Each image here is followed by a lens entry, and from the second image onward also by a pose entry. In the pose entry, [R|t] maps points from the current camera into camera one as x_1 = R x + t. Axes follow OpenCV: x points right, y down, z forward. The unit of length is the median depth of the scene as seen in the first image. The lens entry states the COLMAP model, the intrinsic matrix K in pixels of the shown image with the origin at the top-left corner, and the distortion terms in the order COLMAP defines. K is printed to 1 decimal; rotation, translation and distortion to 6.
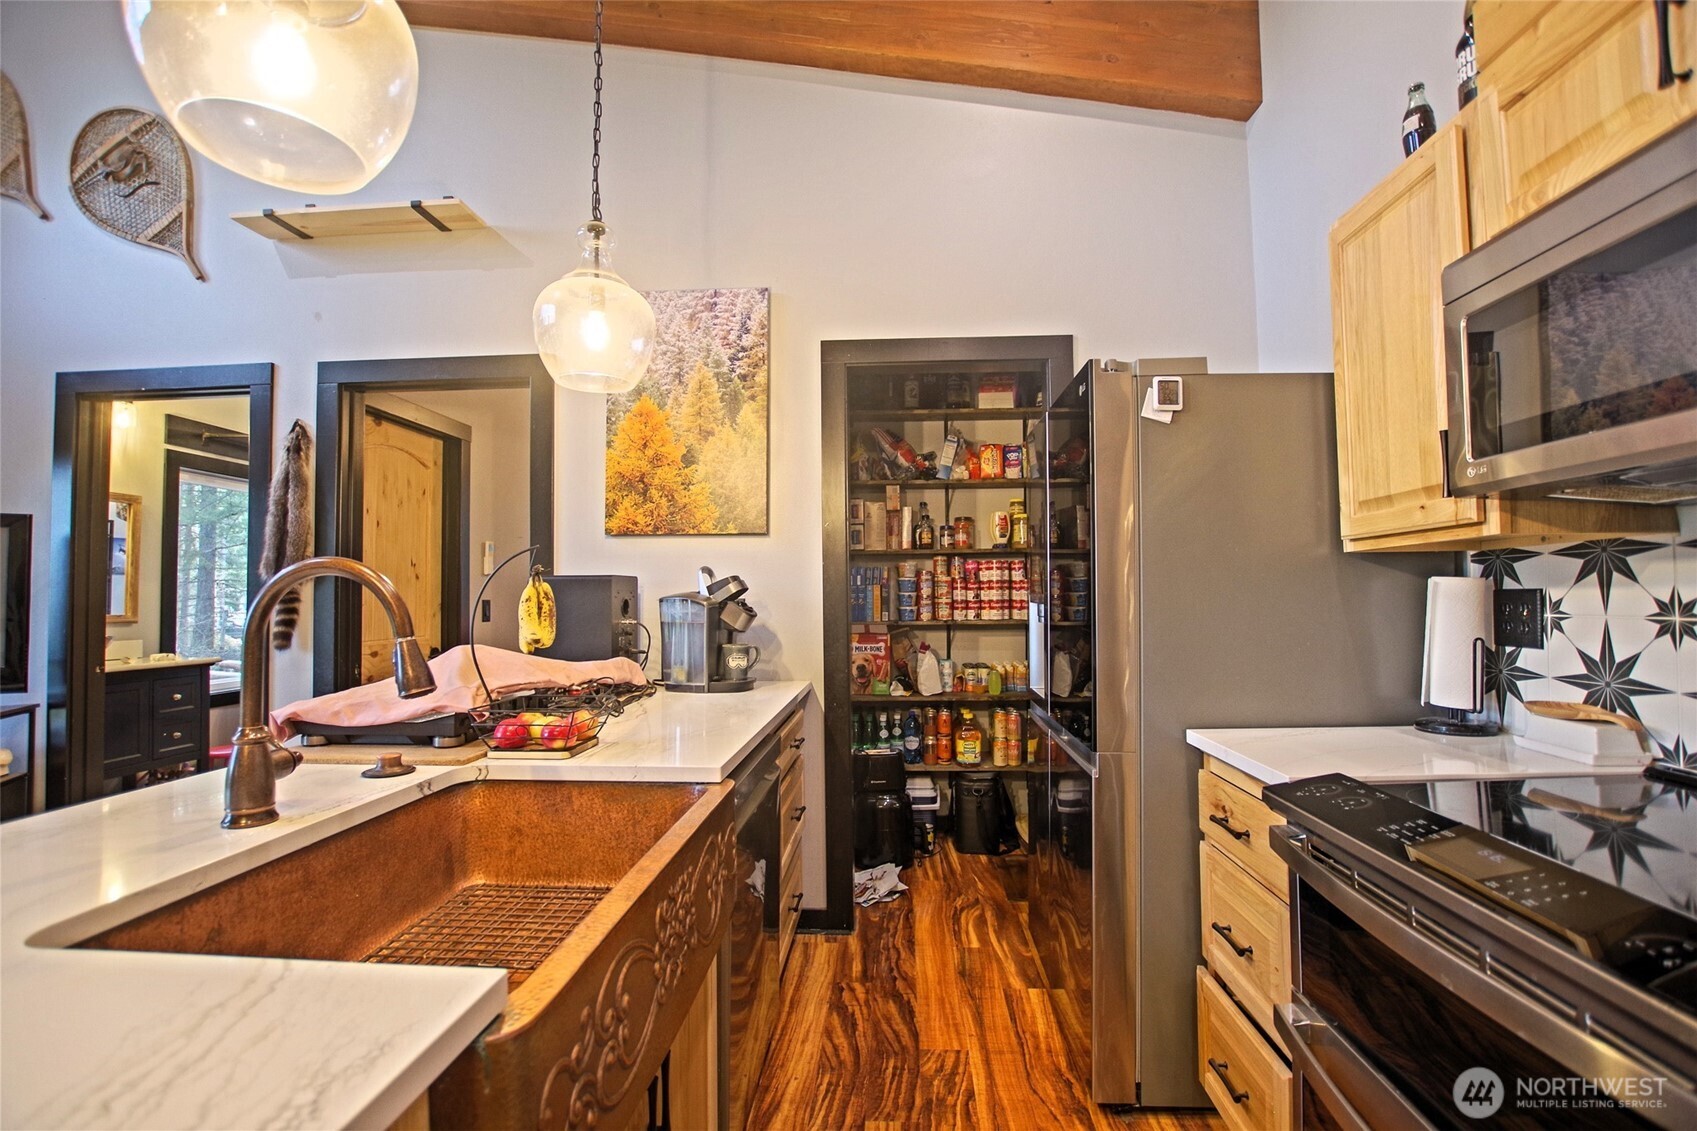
lens RADIAL K [[749.1, 0, 861.2], [0, 749.1, 569.8], [0, 0, 1]] dist [-0.029411, 0.005711]
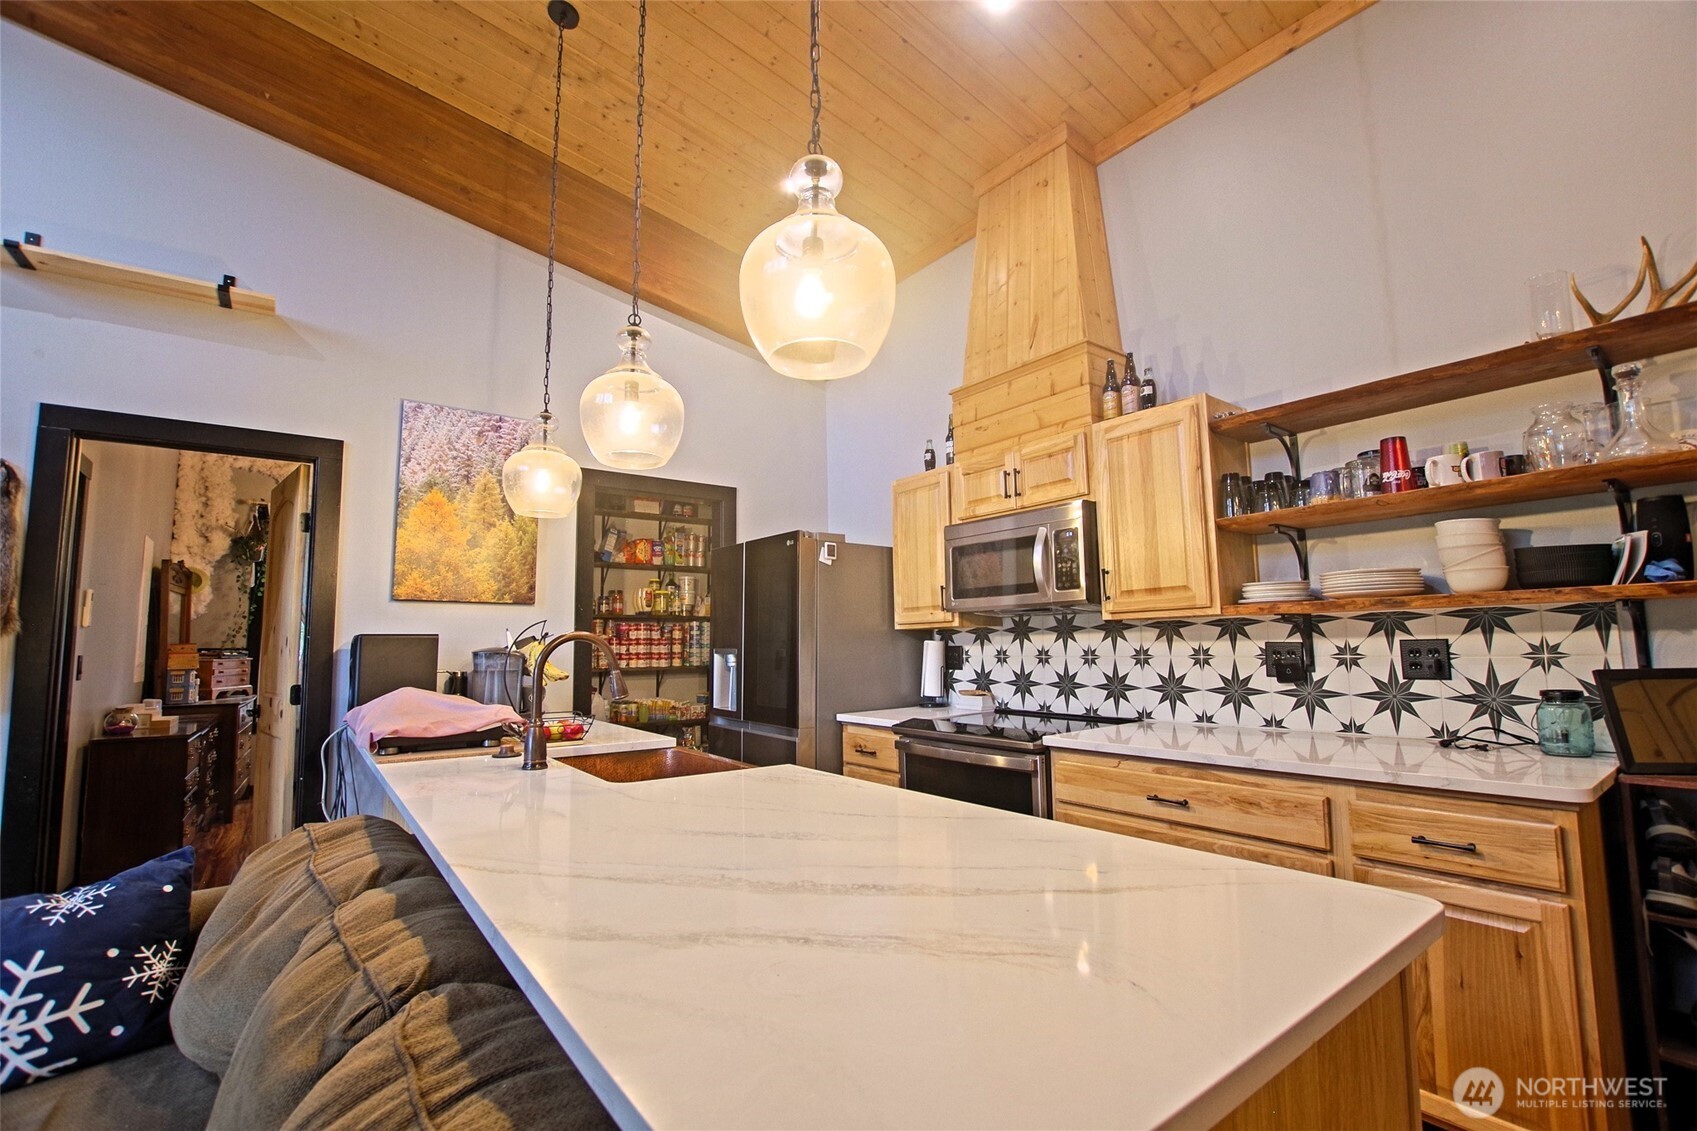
lens RADIAL K [[749.1, 0, 853.7], [0, 749.1, 569.5], [0, 0, 1]] dist [-0.029411, 0.005711]
pose [[0.765772, 0.063427, 0.639977, -0.541926], [-0.017562, 0.996816, -0.077779, -0.015398], [-0.642872, 0.048322, 0.764448, -0.392982]]
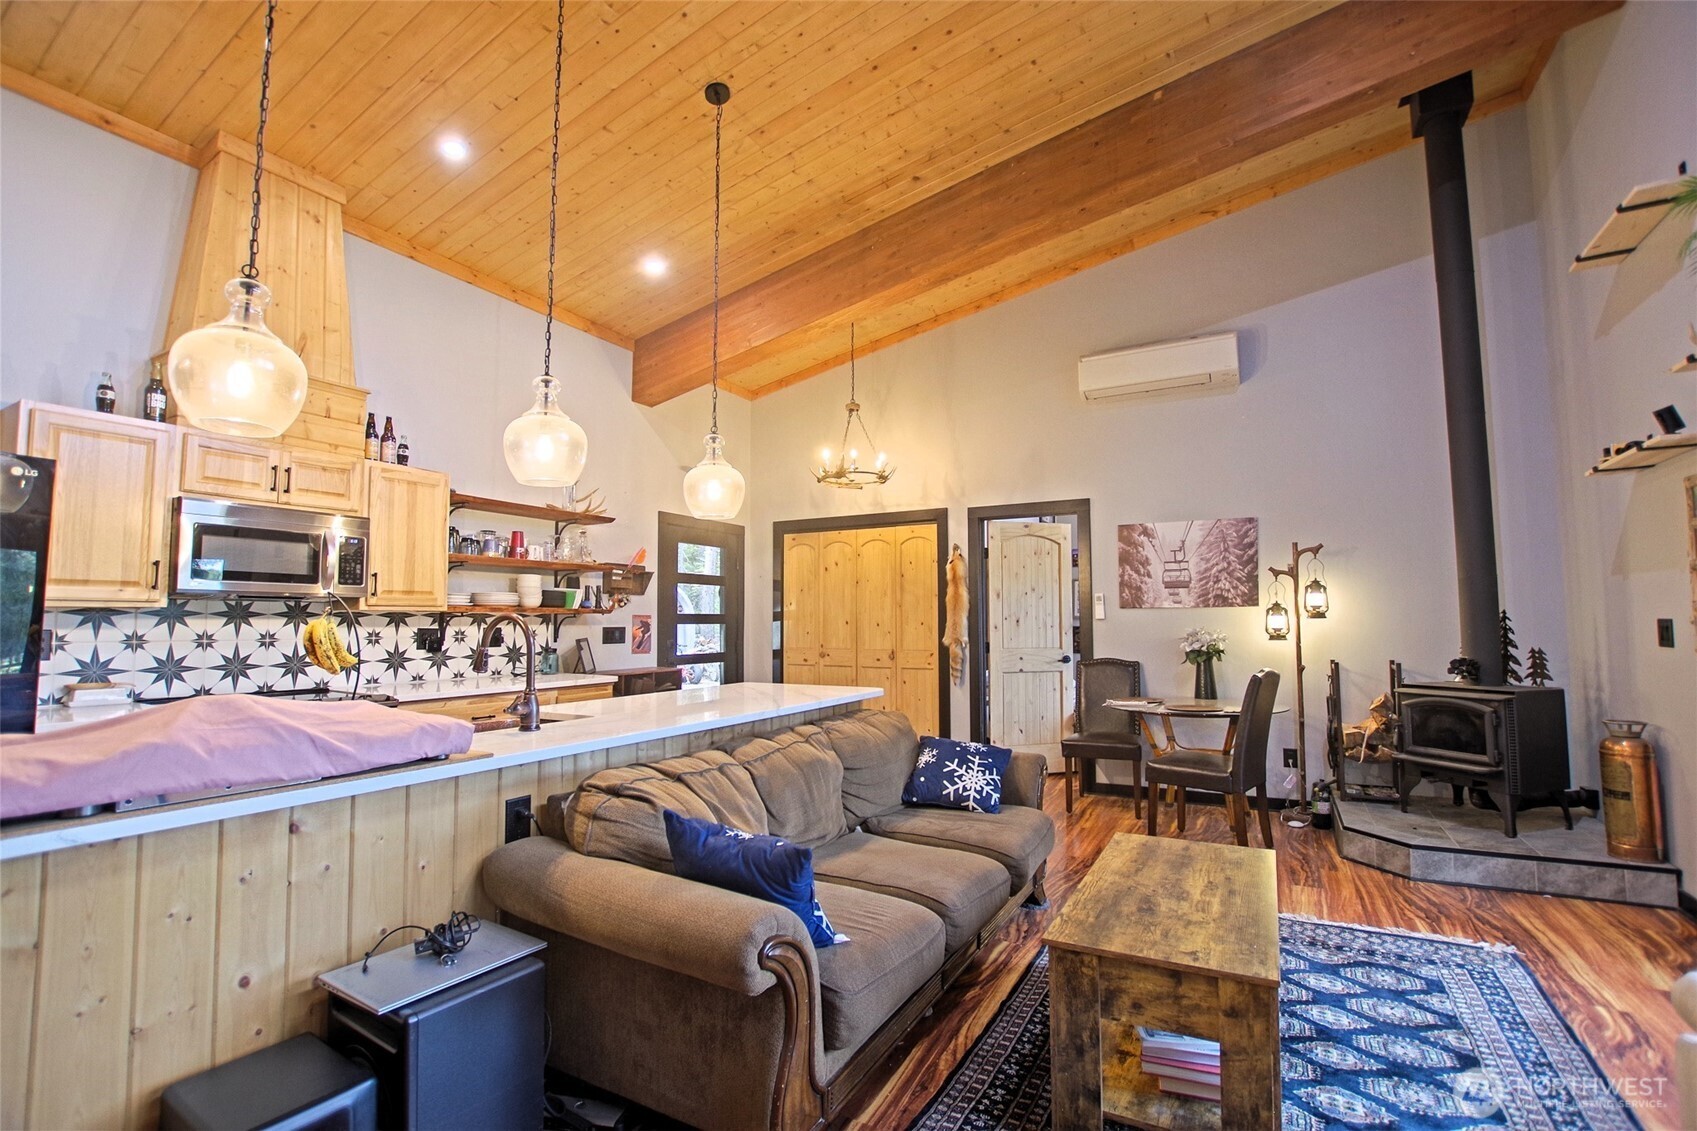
lens RADIAL K [[749.1, 0, 848.9], [0, 749.1, 574.9], [0, 0, 1]] dist [-0.029411, 0.005711]
pose [[-0.888064, 0.042416, 0.457758, -1.015920], [-0.005523, 0.994678, -0.102882, 0.036916], [-0.459686, -0.093894, -0.883104, 0.941714]]
